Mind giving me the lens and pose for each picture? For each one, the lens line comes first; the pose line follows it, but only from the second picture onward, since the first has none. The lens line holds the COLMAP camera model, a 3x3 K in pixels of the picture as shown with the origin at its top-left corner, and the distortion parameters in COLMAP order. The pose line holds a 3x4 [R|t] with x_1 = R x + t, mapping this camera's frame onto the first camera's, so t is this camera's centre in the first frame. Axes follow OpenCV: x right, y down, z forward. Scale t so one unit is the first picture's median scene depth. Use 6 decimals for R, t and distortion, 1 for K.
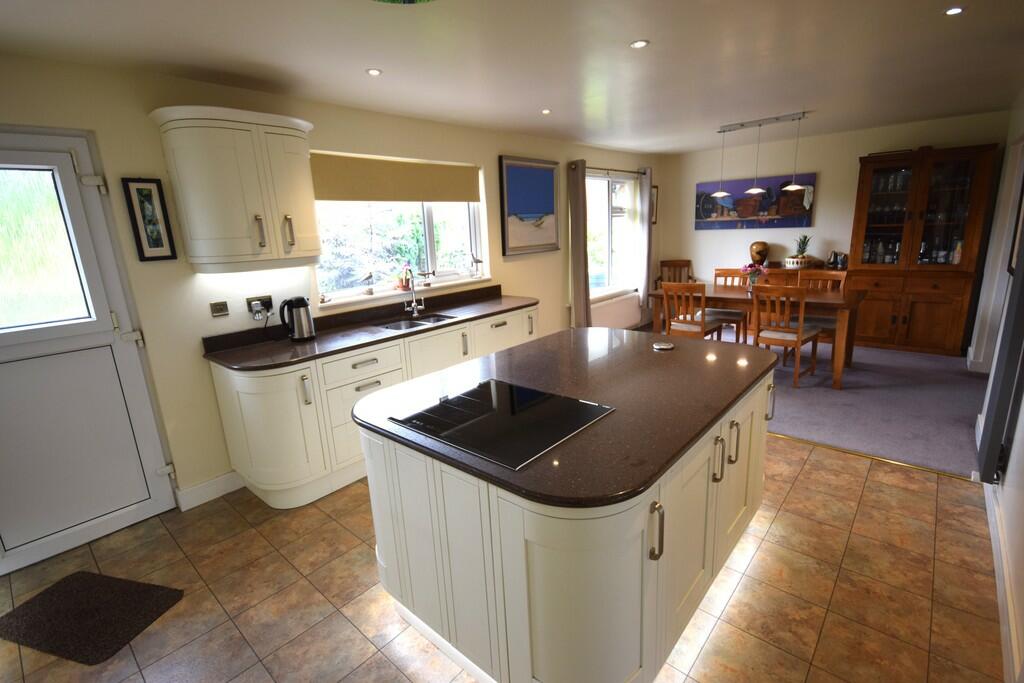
lens RADIAL K [[472.6, 0, 512.0], [0, 472.6, 341.5], [0, 0, 1]] dist [0.002135, -0.000480]
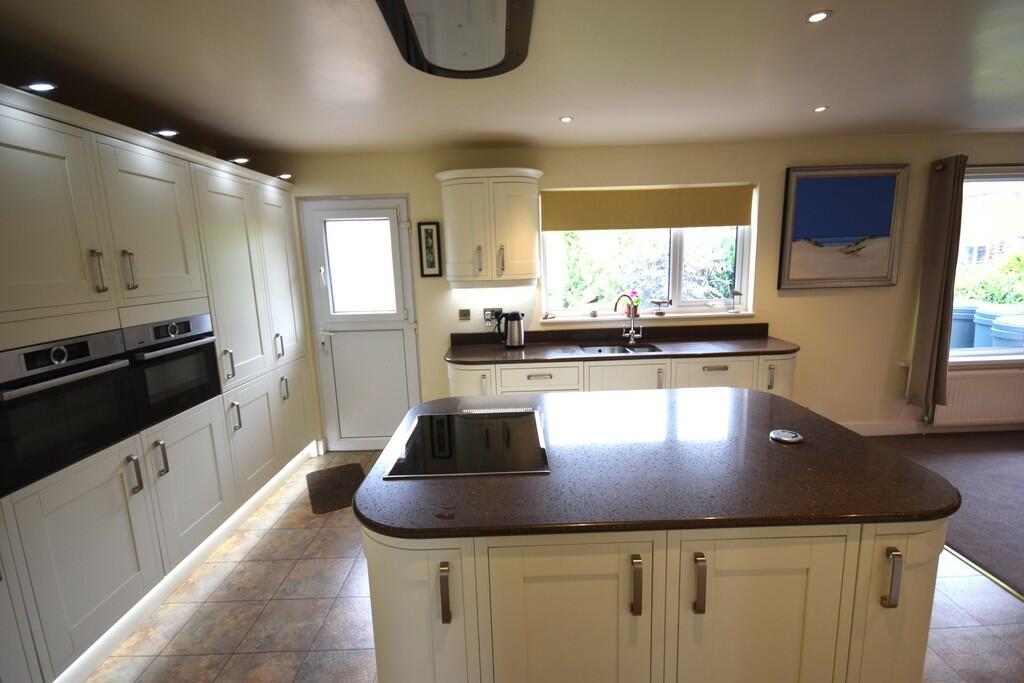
lens RADIAL K [[472.9, 0, 512.0], [0, 472.9, 341.5], [0, 0, 1]] dist [0.002888, 0.000546]
pose [[0.666041, 0.152673, -0.730123, 0.270628], [-0.175519, 0.983423, 0.045526, -0.045073], [0.724970, 0.097828, 0.681797, 0.107874]]
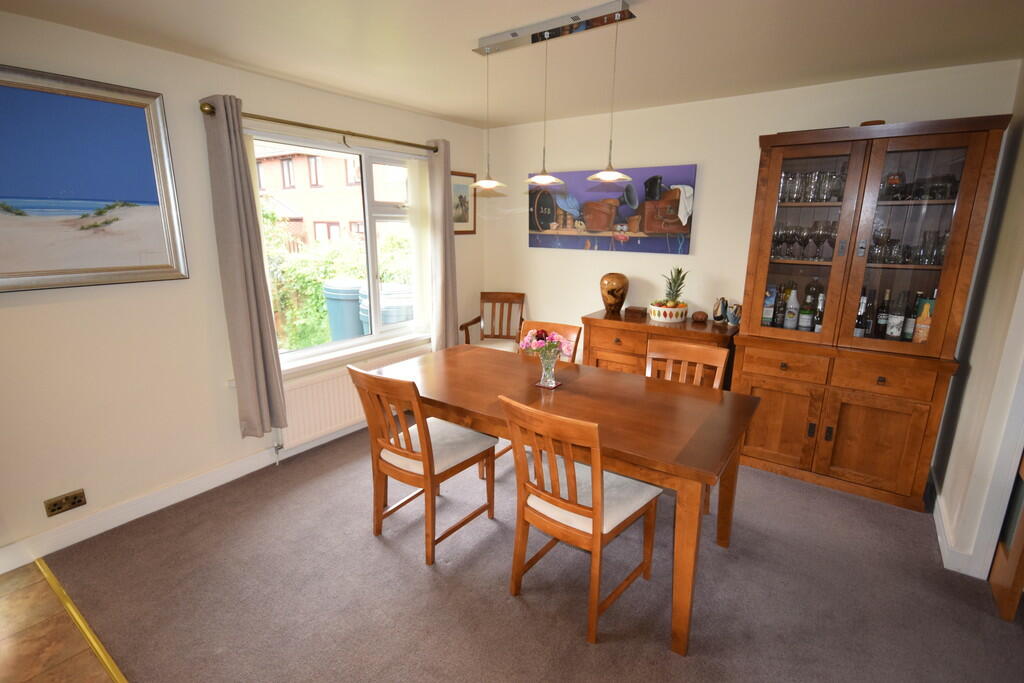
lens RADIAL K [[488.0, 0, 512.0], [0, 488.0, 341.5], [0, 0, 1]] dist [0.006613, 0.001084]
pose [[0.993284, 0.029706, 0.111826, 0.409862], [-0.029057, 0.999550, -0.007434, -0.144808], [-0.111997, 0.004135, 0.993700, 0.491154]]
